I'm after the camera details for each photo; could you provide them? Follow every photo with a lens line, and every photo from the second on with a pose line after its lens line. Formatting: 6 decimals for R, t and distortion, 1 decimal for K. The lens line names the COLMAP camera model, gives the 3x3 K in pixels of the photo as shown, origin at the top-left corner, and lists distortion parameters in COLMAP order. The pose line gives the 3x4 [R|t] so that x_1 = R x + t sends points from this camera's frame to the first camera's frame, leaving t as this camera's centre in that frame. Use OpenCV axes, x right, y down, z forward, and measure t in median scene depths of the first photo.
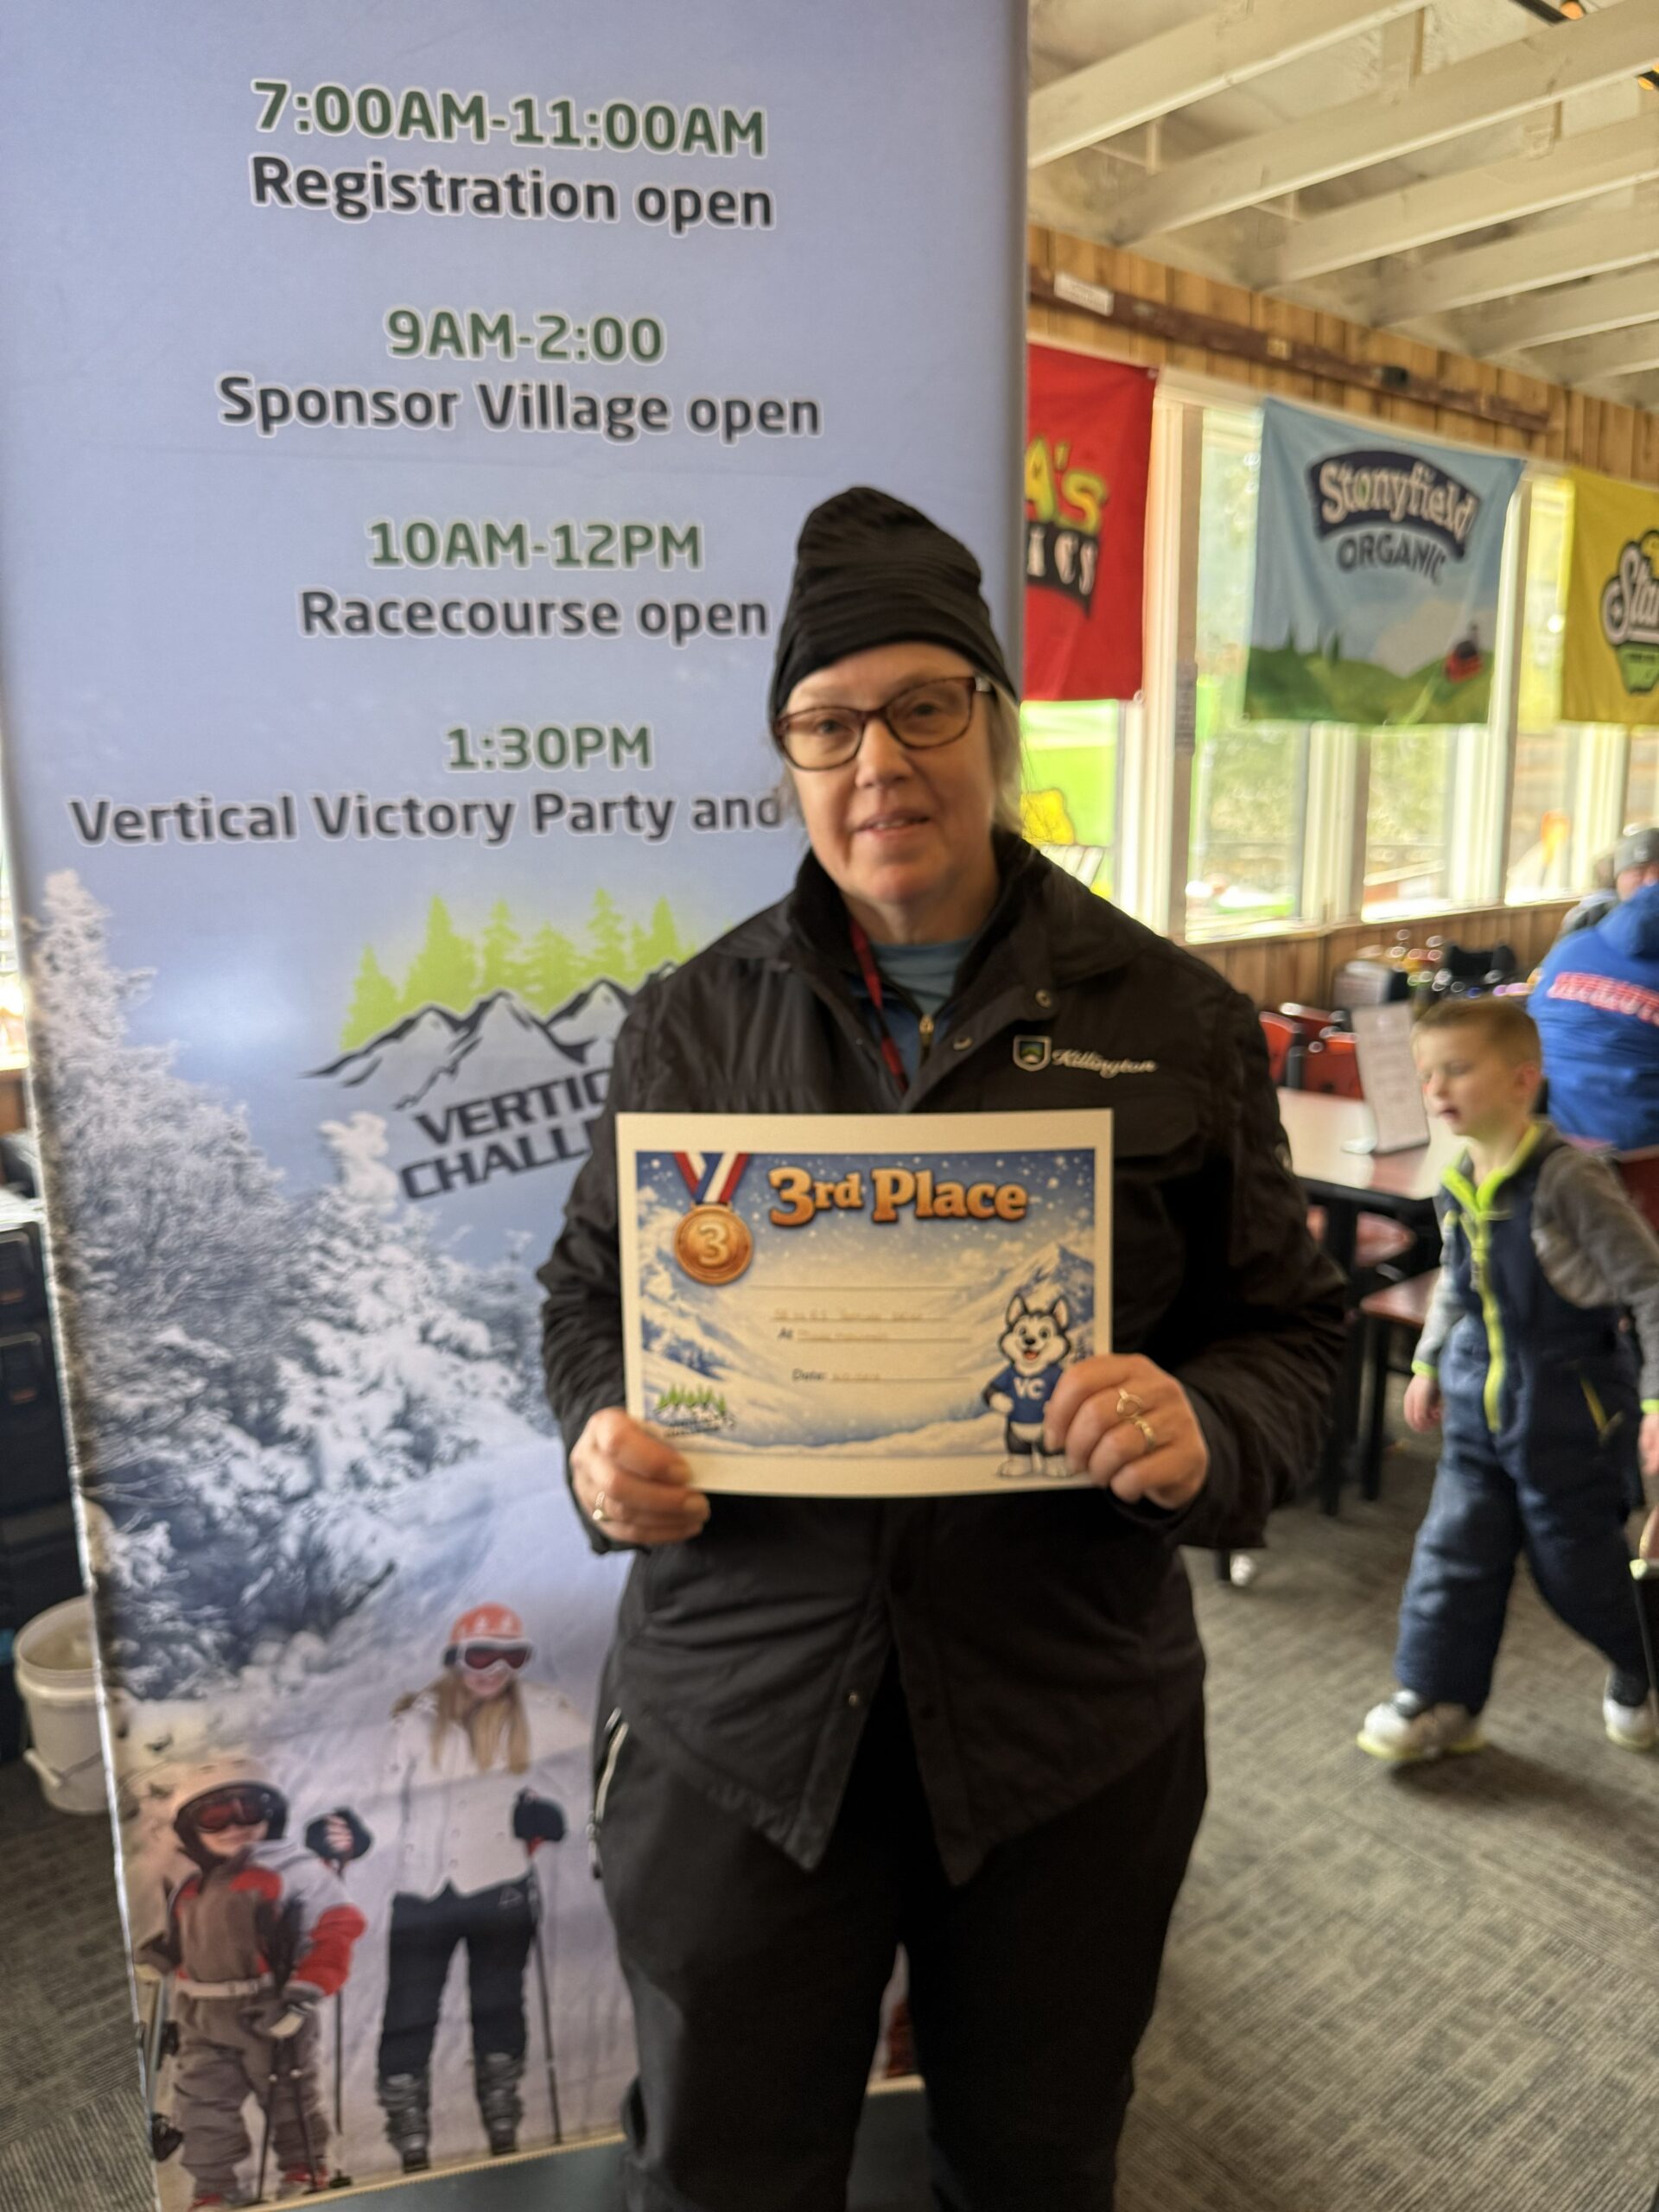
lens RADIAL K [[1617.1, 0, 826.7], [0, 1617.1, 1101.9], [0, 0, 1]] dist [-0.009731, -0.006618]
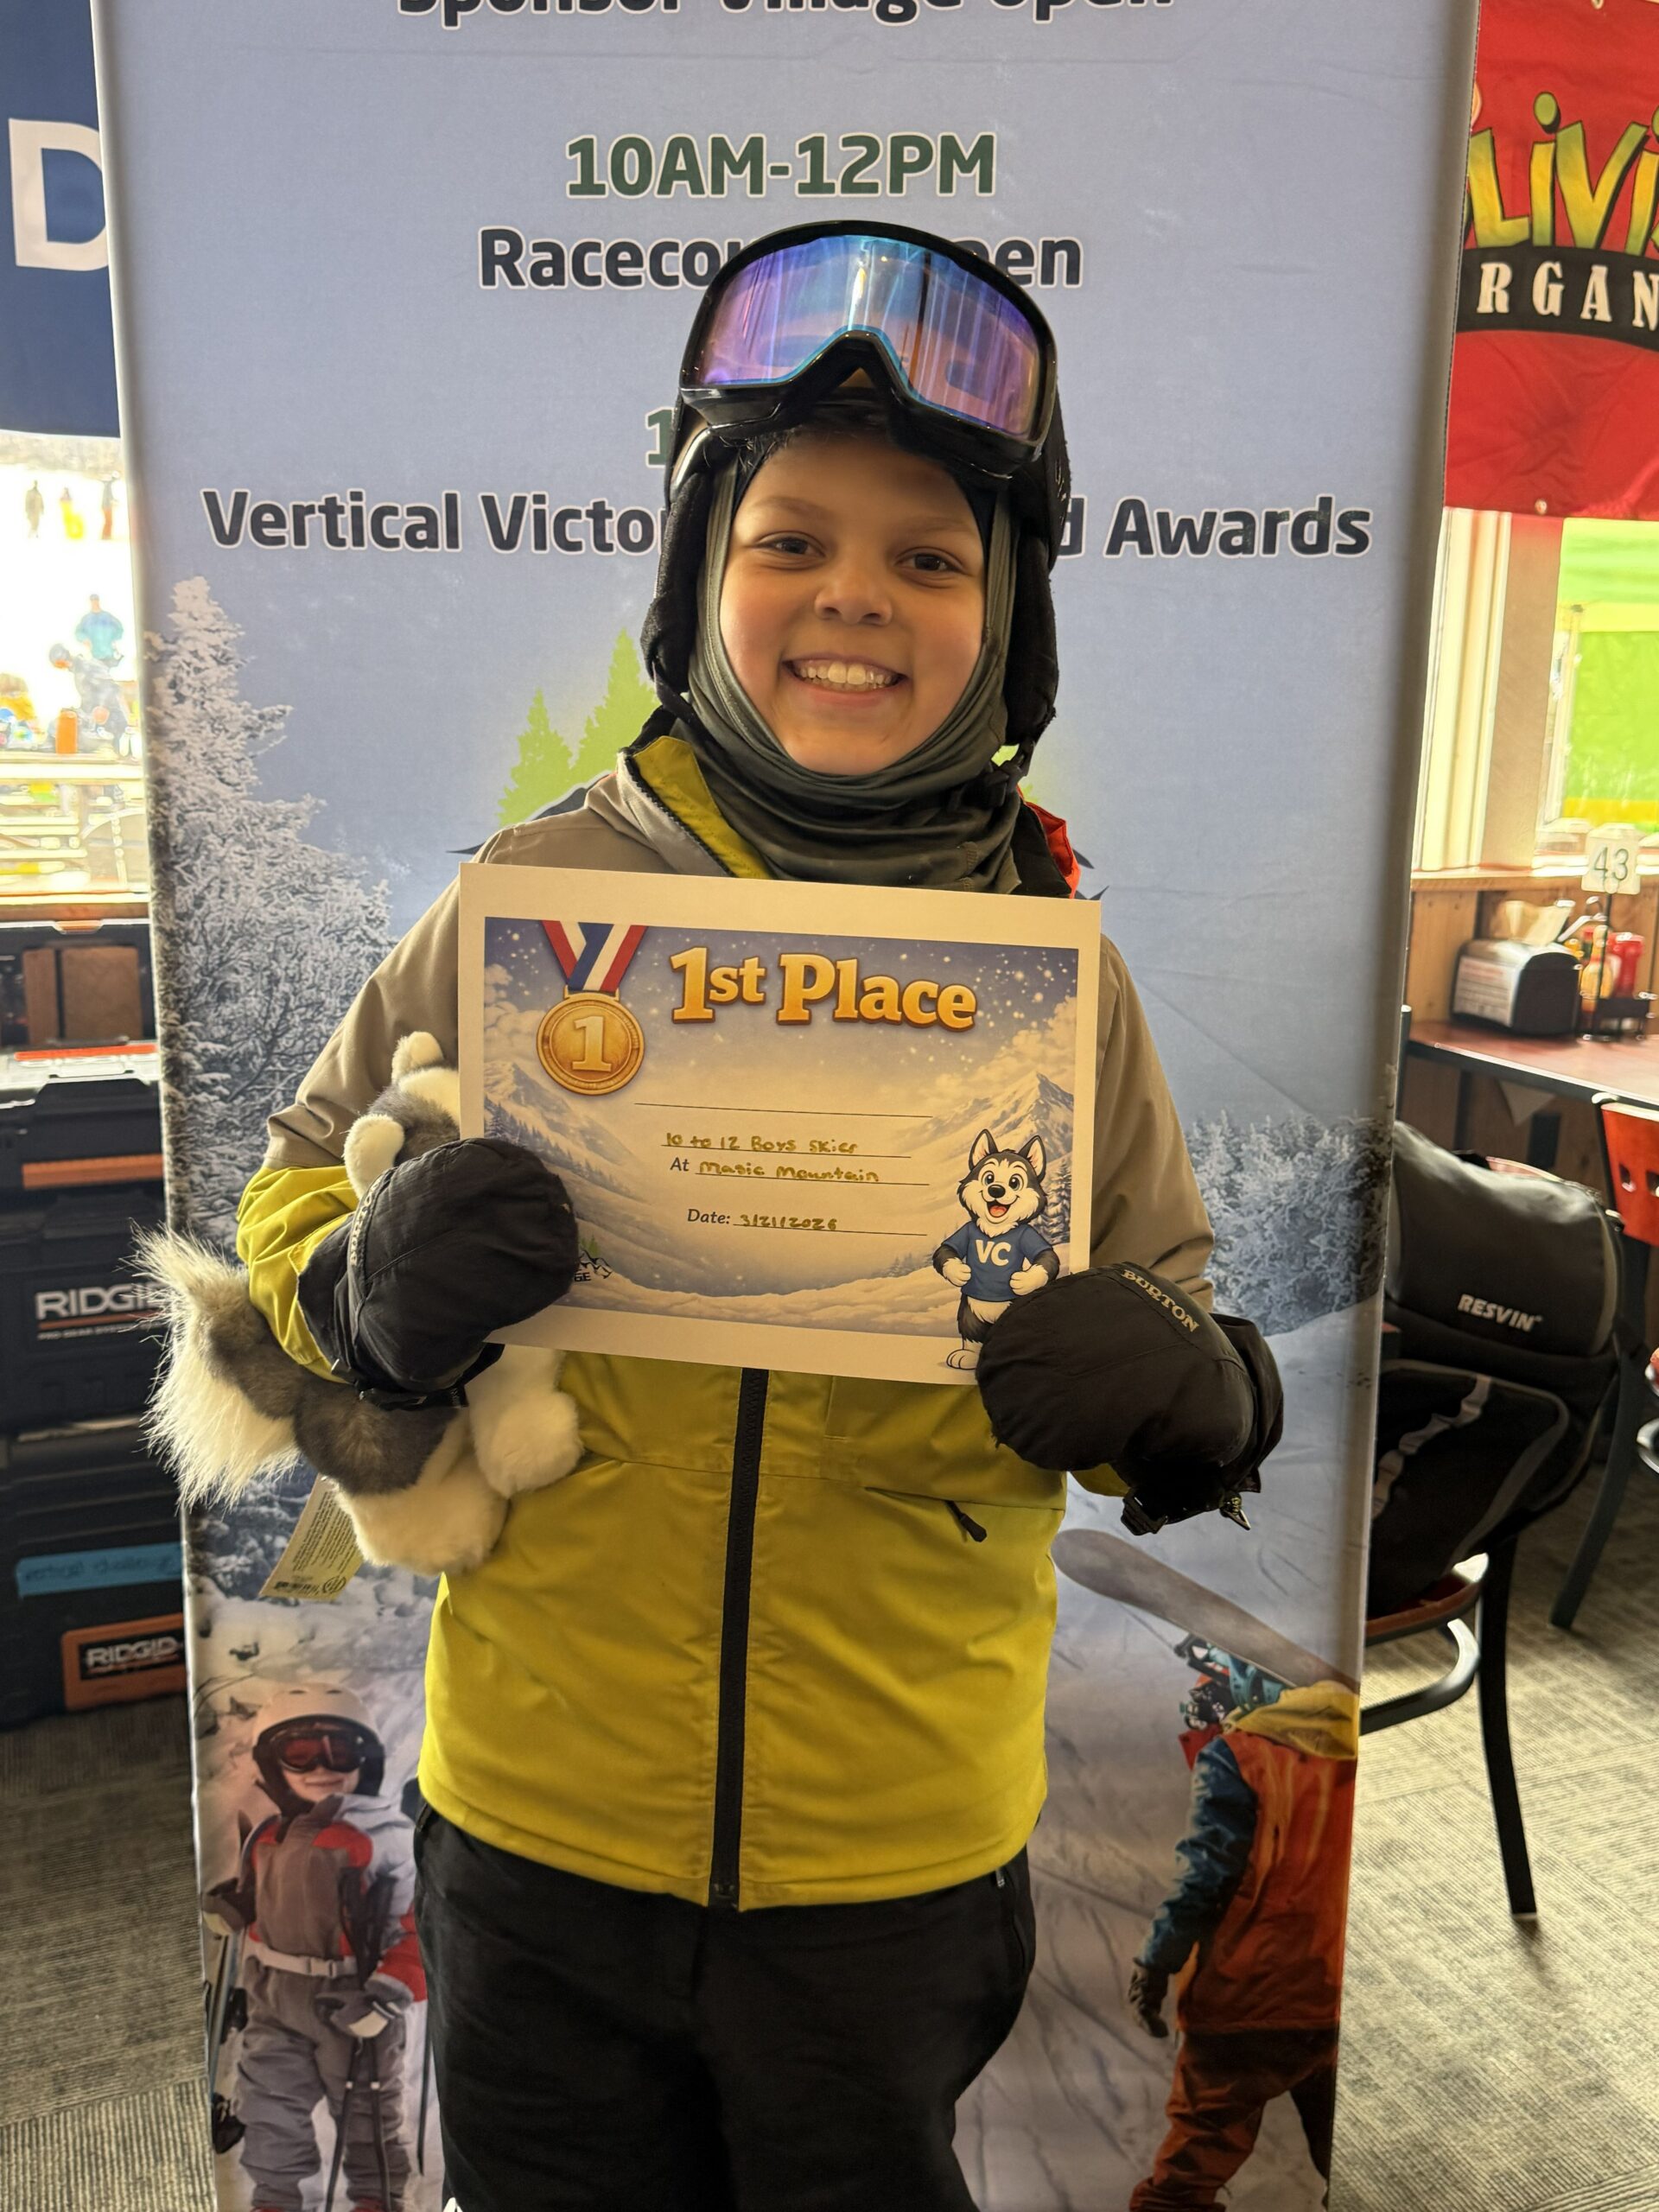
lens RADIAL K [[1987.4, 0, 838.6], [0, 1987.4, 1102.0], [0, 0, 1]] dist [0.095703, -0.189198]
pose [[0.956001, 0.093720, -0.277992, 0.153855], [-0.089707, 0.995598, 0.027151, 0.066336], [0.279313, -0.001018, 0.960200, 0.098457]]
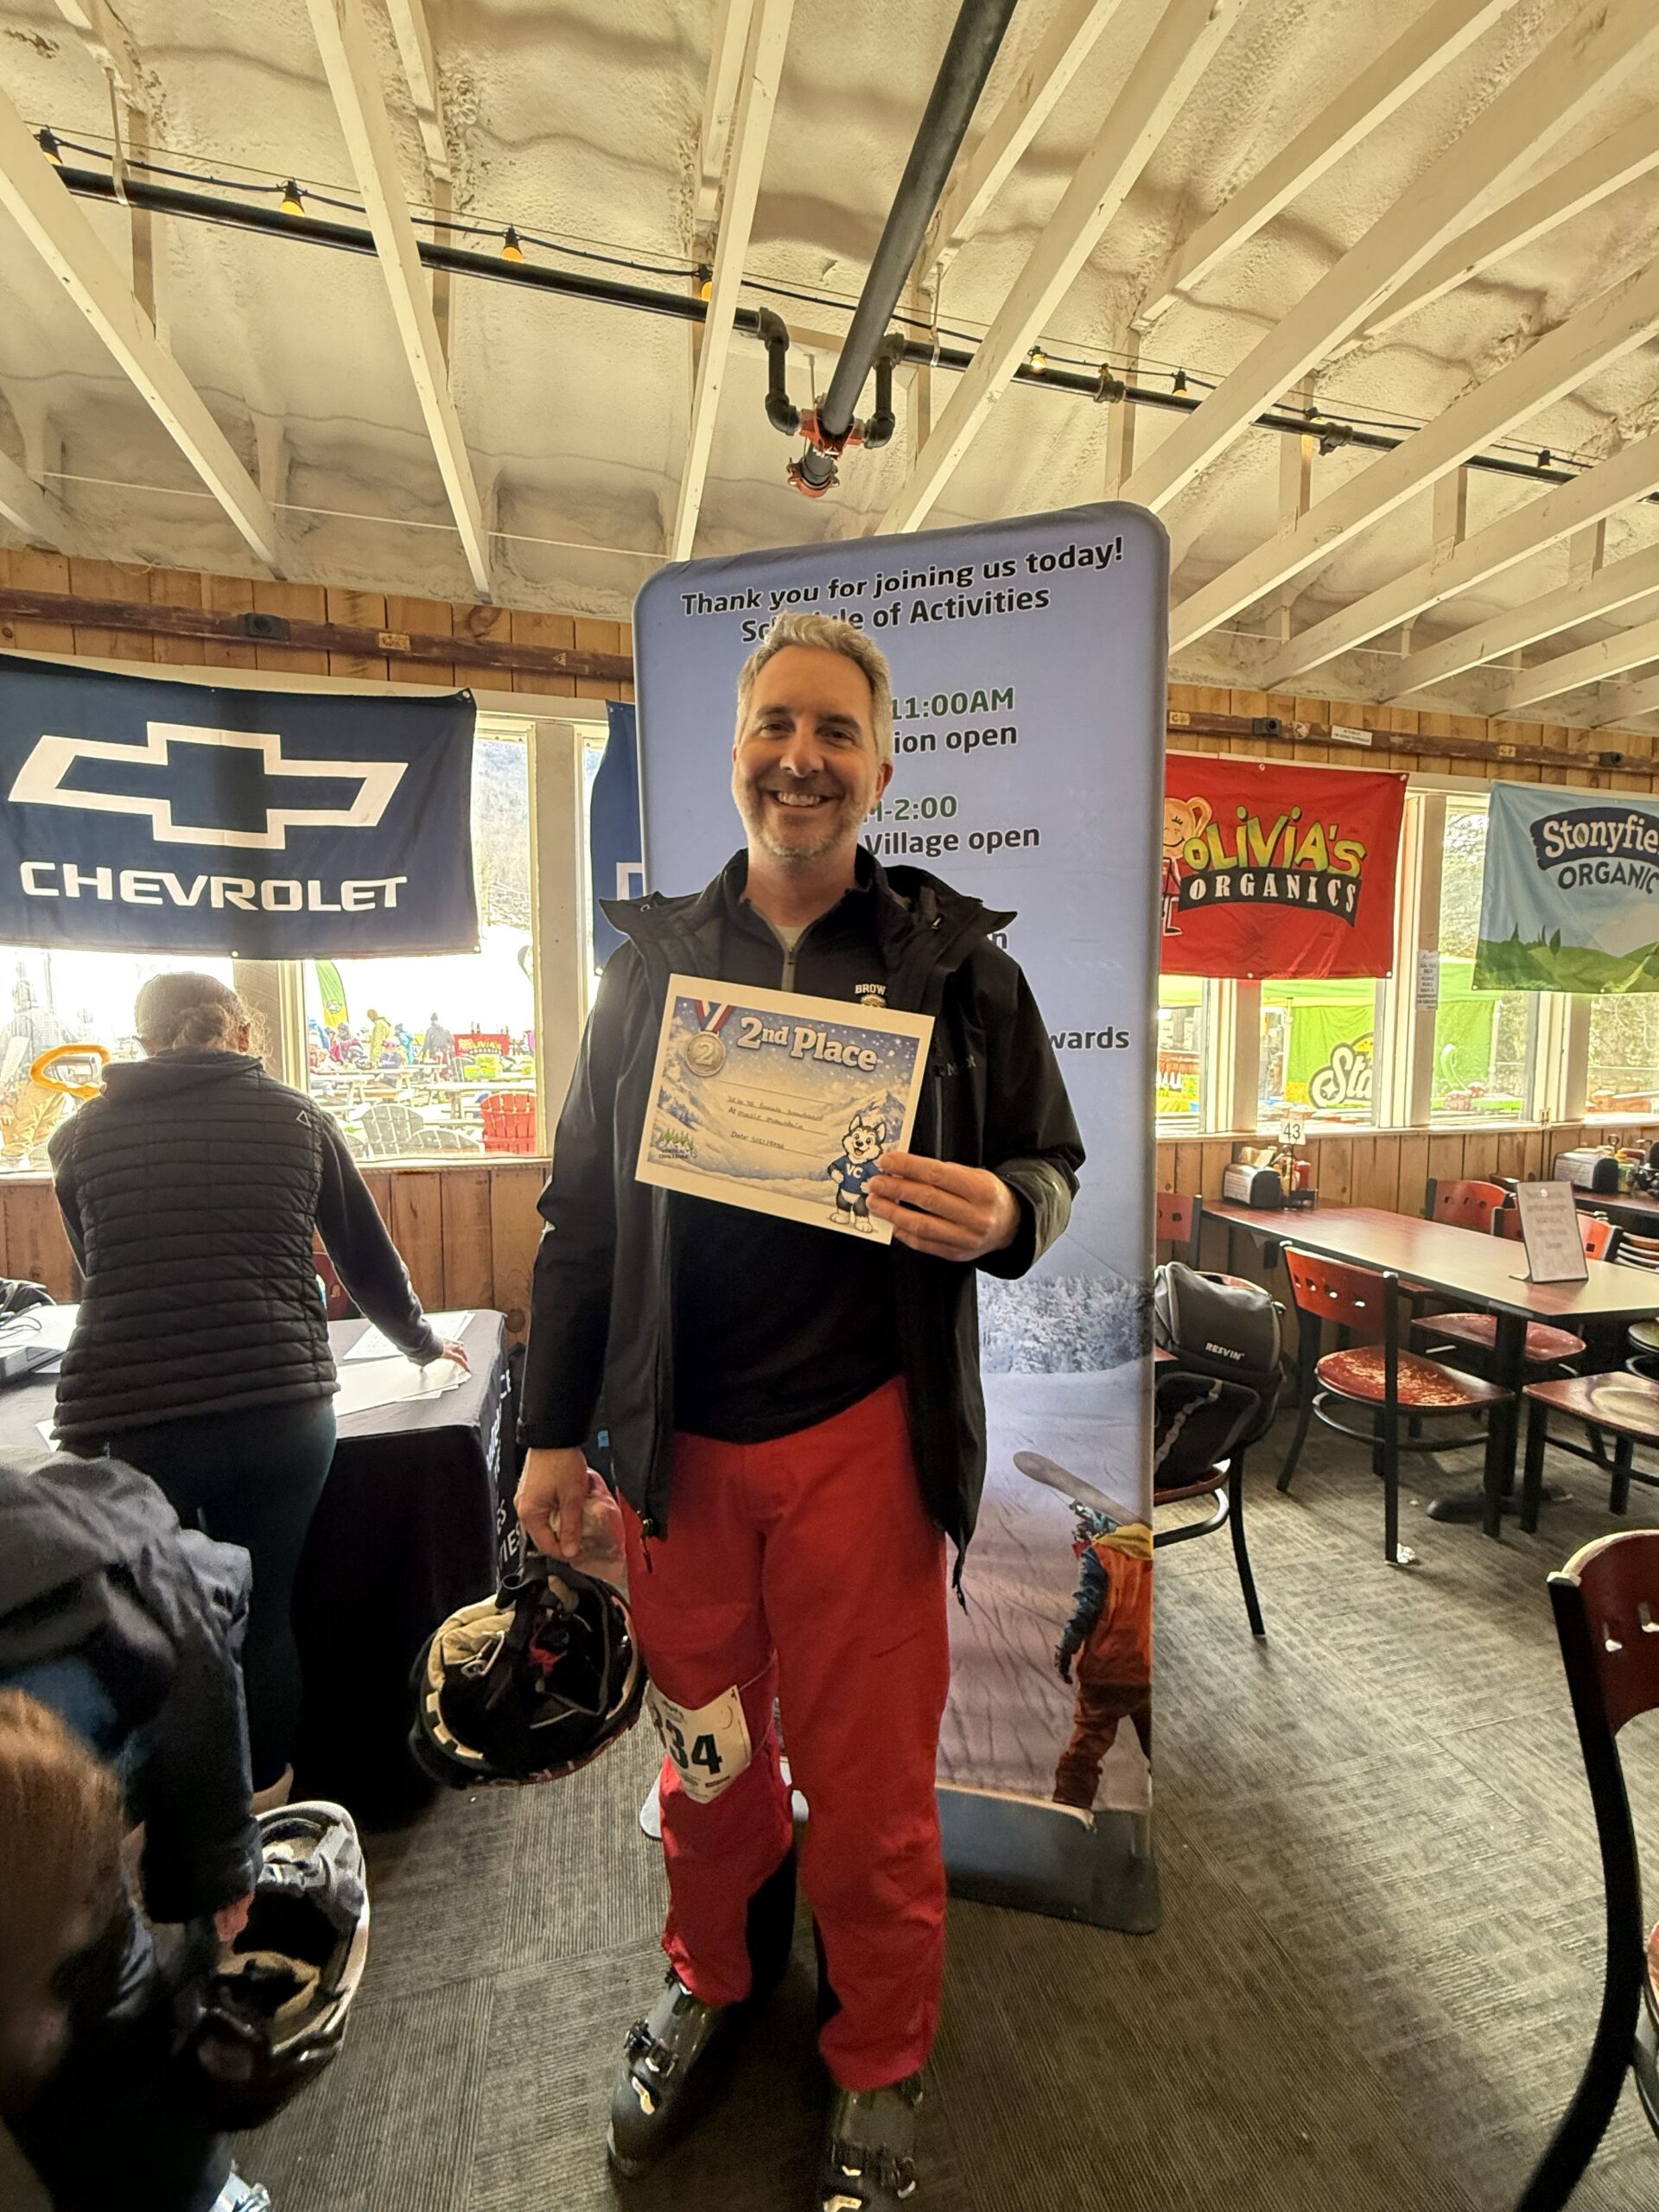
lens RADIAL K [[885.8, 0, 828.3], [0, 885.8, 1097.7], [0, 0, 1]] dist [-0.001076, 0.000222]
pose [[0.903940, 0.043573, -0.425434, 0.232307], [-0.089770, 0.991965, -0.089143, -0.008140], [0.418131, 0.118772, 0.900589, 0.002429]]
